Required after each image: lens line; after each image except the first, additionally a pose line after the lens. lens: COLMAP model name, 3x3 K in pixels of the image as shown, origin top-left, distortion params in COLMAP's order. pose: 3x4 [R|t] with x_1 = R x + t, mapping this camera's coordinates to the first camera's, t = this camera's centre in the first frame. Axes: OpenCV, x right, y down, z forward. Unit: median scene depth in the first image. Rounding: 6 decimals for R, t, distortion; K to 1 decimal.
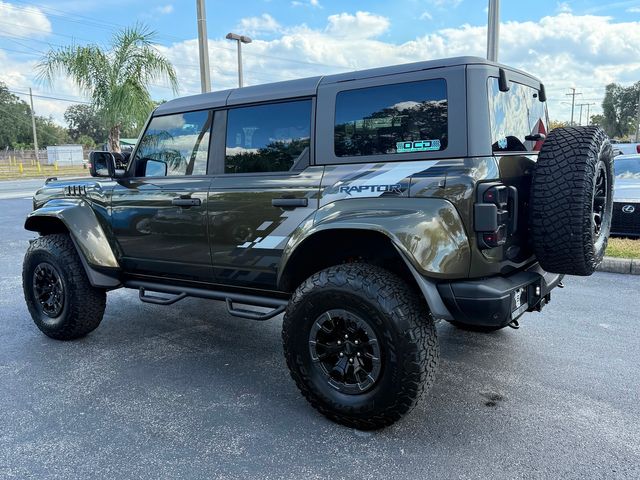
lens RADIAL K [[611.2, 0, 320.6], [0, 611.2, 251.1], [0, 0, 1]] dist [0.143699, -0.289716]
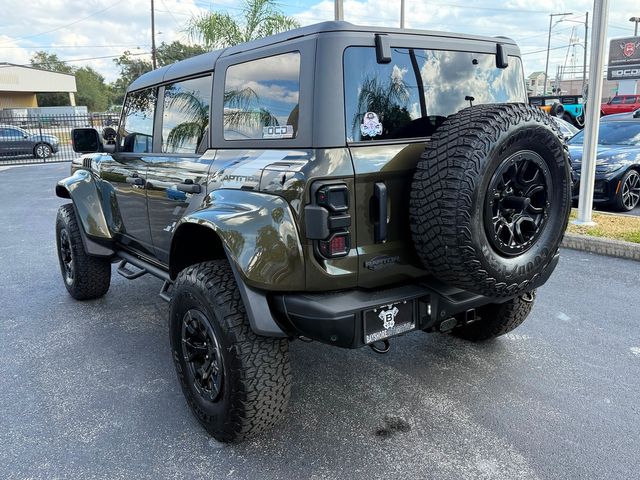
lens RADIAL K [[598.5, 0, 308.9], [0, 598.5, 256.8], [0, 0, 1]] dist [0.156277, -0.282968]
pose [[0.936018, 0.075465, -0.343765, 0.463731], [-0.046250, 0.994646, 0.092418, -0.071292], [0.348899, -0.070606, 0.934497, 0.200406]]
